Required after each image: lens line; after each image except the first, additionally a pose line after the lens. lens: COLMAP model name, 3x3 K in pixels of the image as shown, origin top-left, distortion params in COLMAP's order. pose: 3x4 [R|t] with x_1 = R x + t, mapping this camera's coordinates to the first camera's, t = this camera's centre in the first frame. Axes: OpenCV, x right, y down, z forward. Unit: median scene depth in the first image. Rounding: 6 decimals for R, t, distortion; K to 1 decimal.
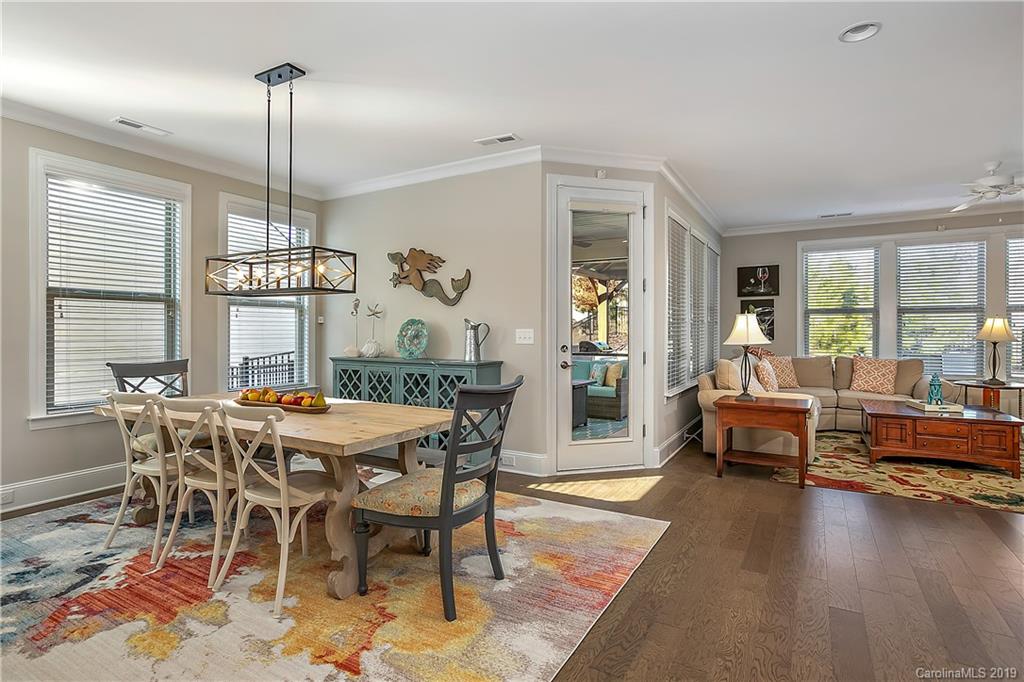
lens RADIAL K [[524.3, 0, 518.2], [0, 524.3, 338.5], [0, 0, 1]] dist [0.014616, 0.001262]
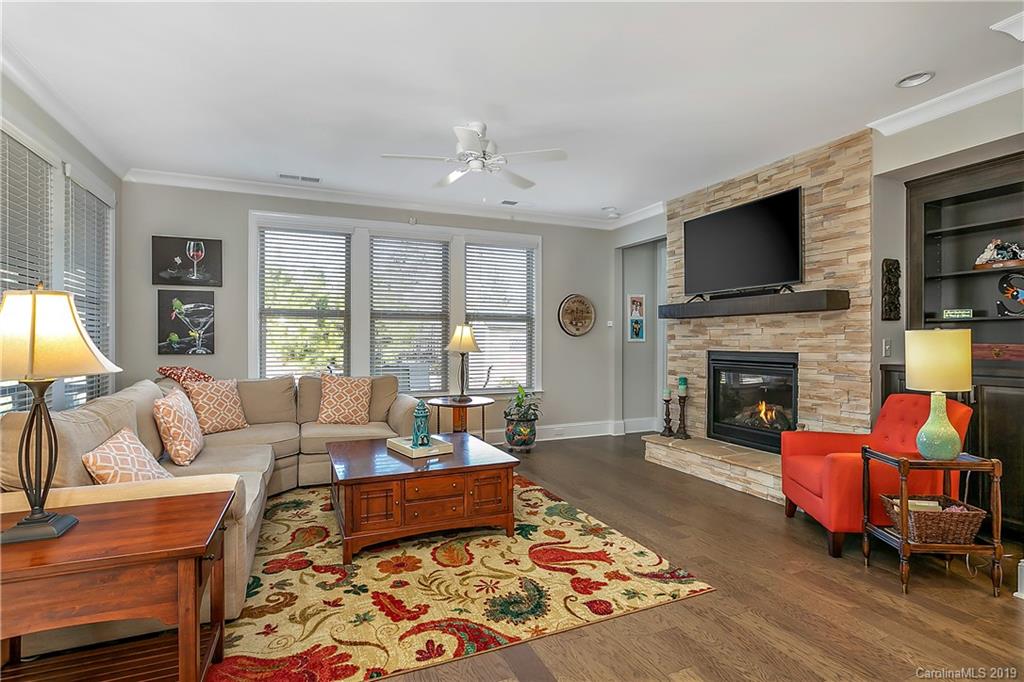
lens RADIAL K [[500.2, 0, 510.5], [0, 500.2, 342.0], [0, 0, 1]] dist [-0.020368, 0.000179]
pose [[0.606934, -0.000145, 0.794752, 0.244345], [0.009238, 0.999934, -0.006872, -0.004942], [-0.794698, 0.011513, 0.606896, 0.370464]]
